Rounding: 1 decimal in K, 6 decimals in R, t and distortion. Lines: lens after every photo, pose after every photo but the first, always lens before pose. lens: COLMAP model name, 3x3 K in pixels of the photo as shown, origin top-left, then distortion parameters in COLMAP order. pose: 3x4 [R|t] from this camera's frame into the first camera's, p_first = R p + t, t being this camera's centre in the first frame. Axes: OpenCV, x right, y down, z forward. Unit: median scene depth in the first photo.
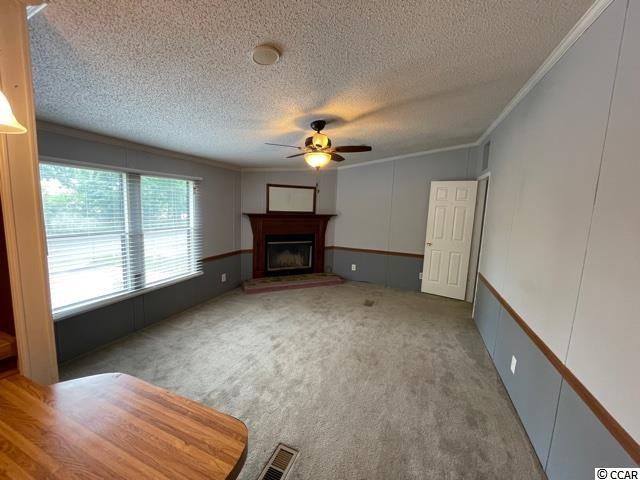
lens RADIAL K [[258.7, 0, 315.0], [0, 258.7, 238.6], [0, 0, 1]] dist [0.001144, 0.000096]
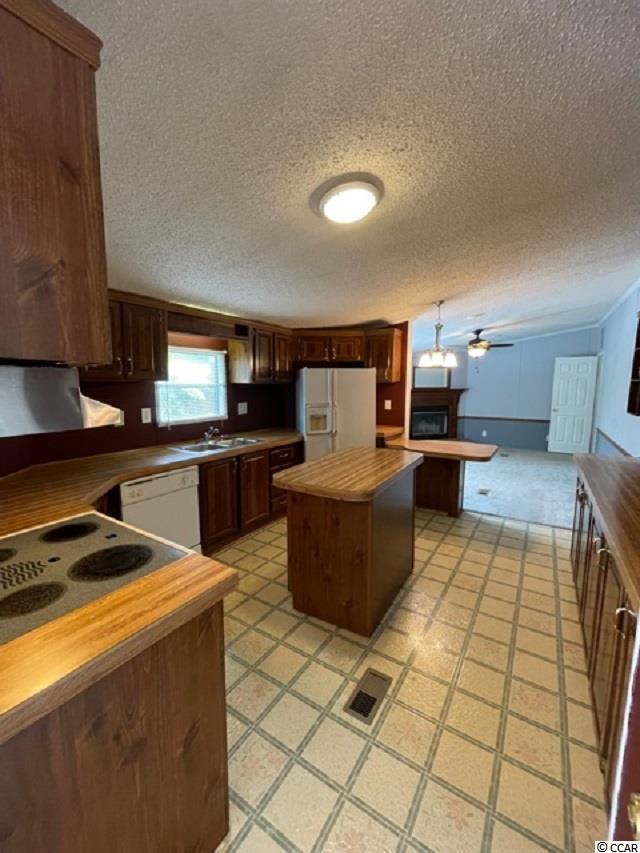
lens RADIAL K [[344.8, 0, 322.1], [0, 344.8, 425.5], [0, 0, 1]] dist [0.001144, 0.000096]
pose [[0.983729, -0.013748, -0.179130, -0.333000], [0.011870, 0.999863, -0.011552, 0.097123], [0.179264, 0.009238, 0.983758, -0.763637]]
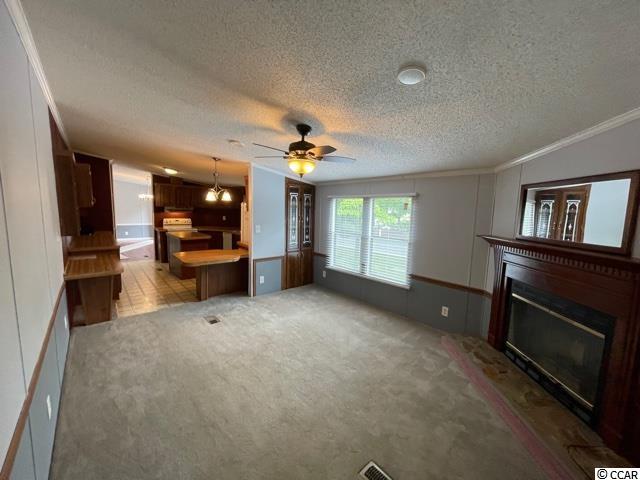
lens RADIAL K [[258.7, 0, 318.8], [0, 258.7, 238.9], [0, 0, 1]] dist [0.001144, 0.000096]
pose [[-0.452504, 0.054265, -0.890110, 0.509178], [-0.158536, 0.977352, 0.140178, -0.114763], [0.877557, 0.204546, -0.433653, 0.920449]]
